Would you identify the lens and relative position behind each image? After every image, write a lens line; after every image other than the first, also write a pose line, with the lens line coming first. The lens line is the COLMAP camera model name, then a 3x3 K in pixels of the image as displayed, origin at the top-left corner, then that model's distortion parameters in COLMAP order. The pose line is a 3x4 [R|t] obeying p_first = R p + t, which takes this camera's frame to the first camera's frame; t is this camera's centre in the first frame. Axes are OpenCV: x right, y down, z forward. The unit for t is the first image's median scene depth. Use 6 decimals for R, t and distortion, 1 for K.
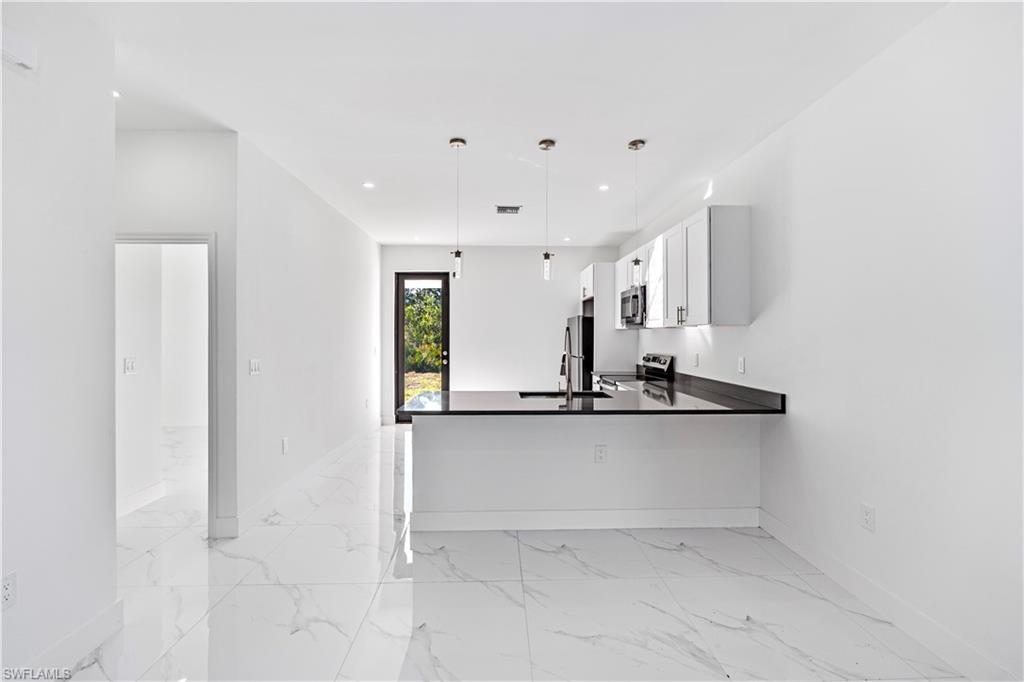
lens RADIAL K [[451.8, 0, 511.4], [0, 451.8, 333.7], [0, 0, 1]] dist [0.001316, 0.000156]
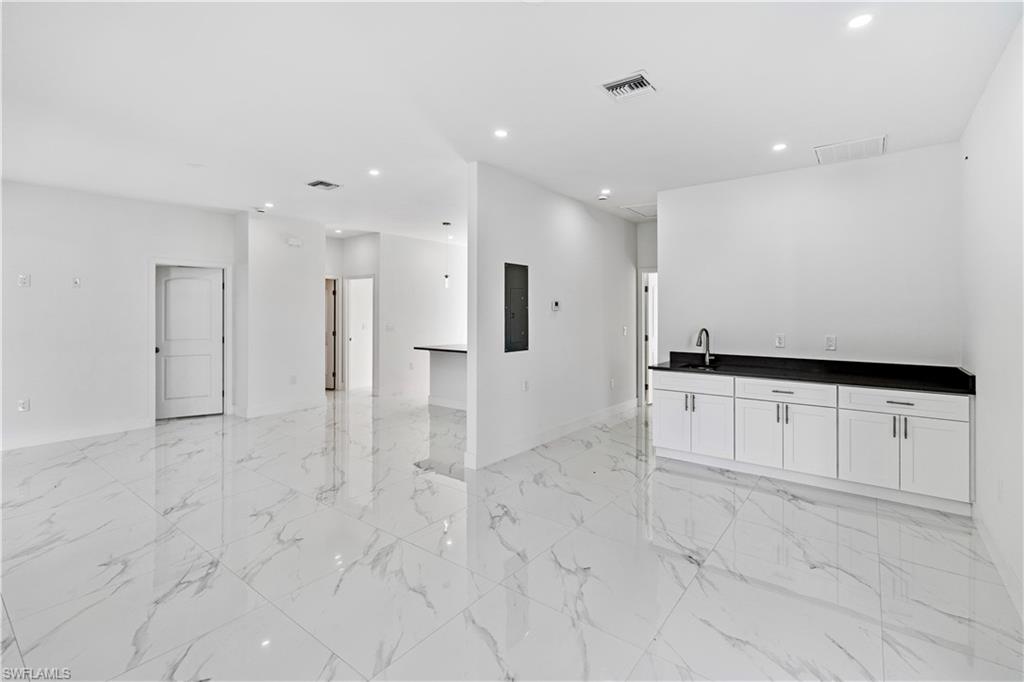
lens RADIAL K [[458.3, 0, 514.3], [0, 458.3, 311.9], [0, 0, 1]] dist [0.000449, 0.000158]
pose [[0.777153, -0.001559, -0.629310, 1.020447], [0.001441, 0.999999, -0.000698, -0.007250], [0.629310, -0.000365, 0.777154, -0.326000]]
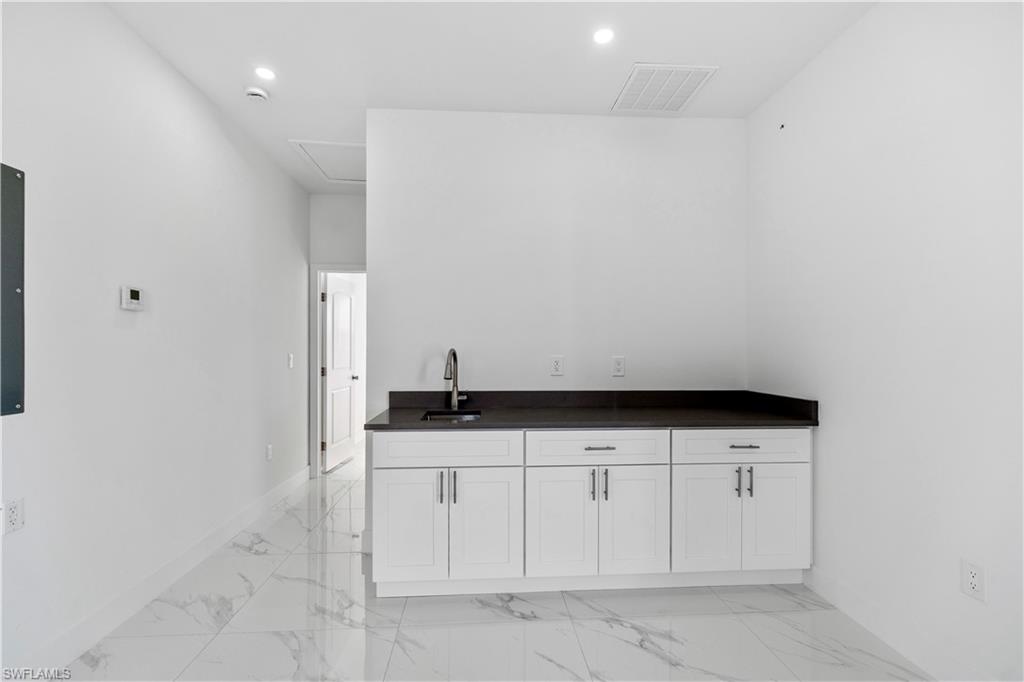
lens RADIAL K [[460.6, 0, 513.1], [0, 460.6, 347.8], [0, 0, 1]] dist [-0.000260, 0.000135]
pose [[0.998711, 0.000786, 0.050761, 0.762320], [-0.000796, 1.000000, 0.000169, 0.026533], [-0.050761, -0.000209, 0.998711, 0.113837]]
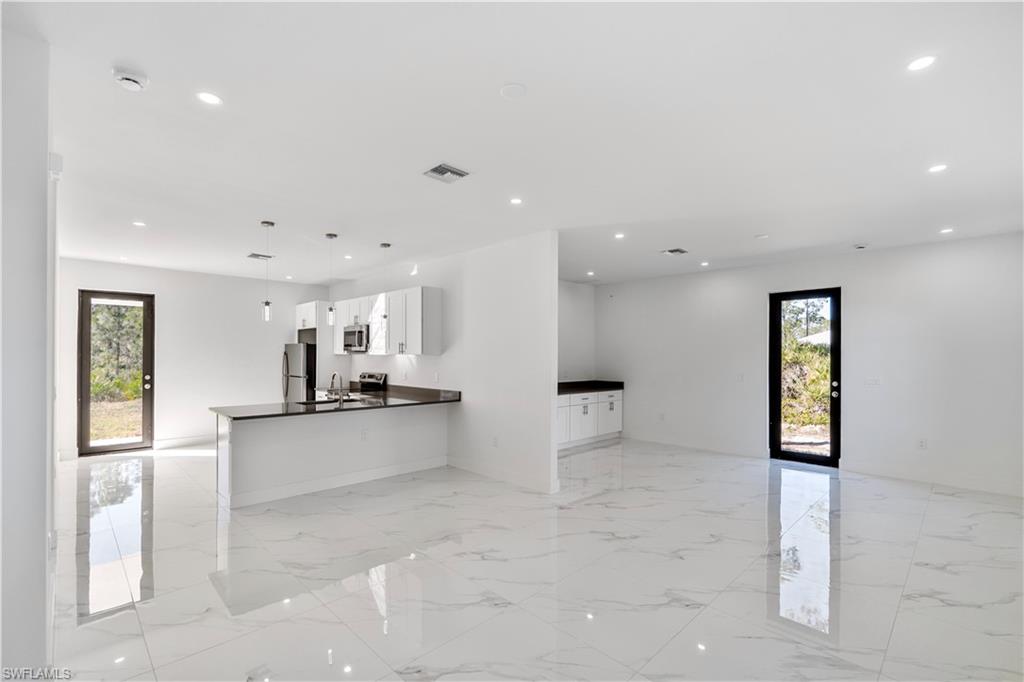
lens RADIAL K [[460.5, 0, 507.1], [0, 460.5, 354.7], [0, 0, 1]] dist [0.000227, 0.000374]
pose [[0.738604, 0.002061, 0.674136, -0.372568], [-0.005510, 0.999980, 0.002980, -0.019902], [-0.674117, -0.005915, 0.738601, -0.381469]]
